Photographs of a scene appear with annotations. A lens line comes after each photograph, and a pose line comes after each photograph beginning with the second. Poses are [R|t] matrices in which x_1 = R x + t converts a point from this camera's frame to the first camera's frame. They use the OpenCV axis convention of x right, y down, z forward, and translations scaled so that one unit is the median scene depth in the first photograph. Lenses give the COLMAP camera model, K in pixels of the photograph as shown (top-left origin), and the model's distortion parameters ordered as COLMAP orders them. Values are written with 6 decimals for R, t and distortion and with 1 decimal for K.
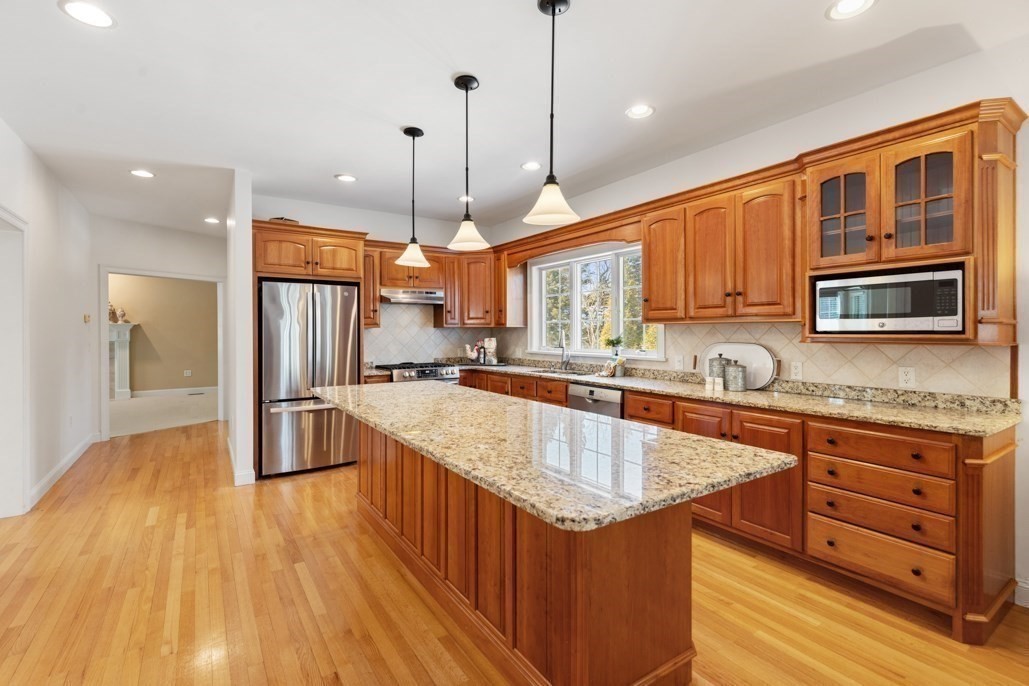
lens RADIAL K [[469.1, 0, 509.3], [0, 469.1, 332.4], [0, 0, 1]] dist [0.011556, -0.001632]
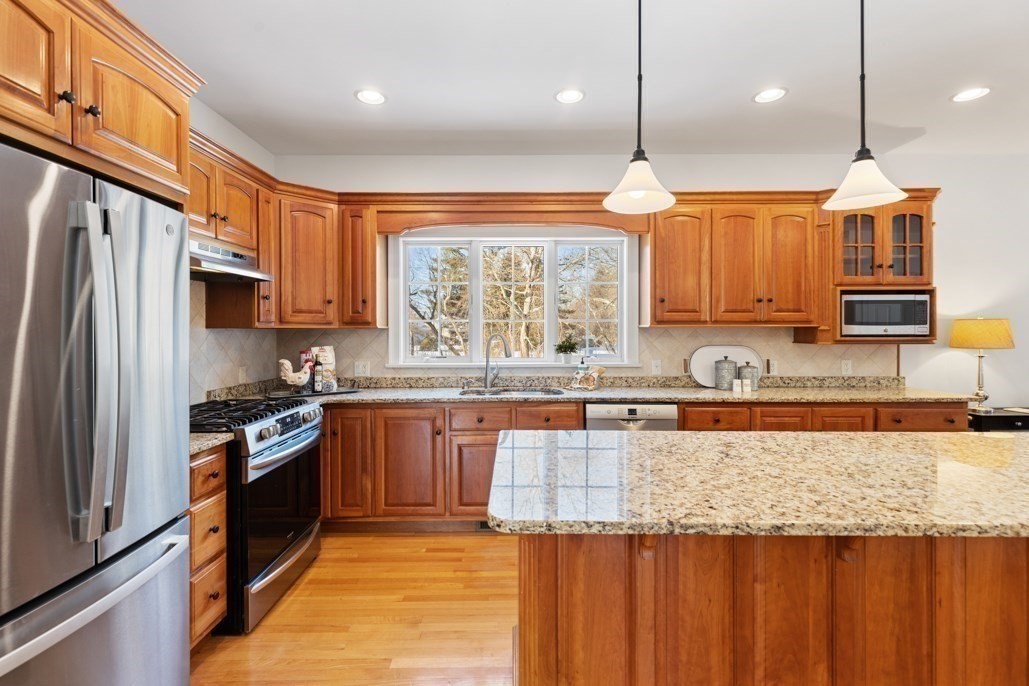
lens RADIAL K [[469.1, 0, 509.6], [0, 469.1, 333.8], [0, 0, 1]] dist [0.011556, -0.001632]
pose [[0.555627, -0.004041, 0.831422, -0.533175], [0.002506, 0.999992, 0.003186, -0.006931], [-0.831428, 0.000314, 0.555633, 0.639478]]
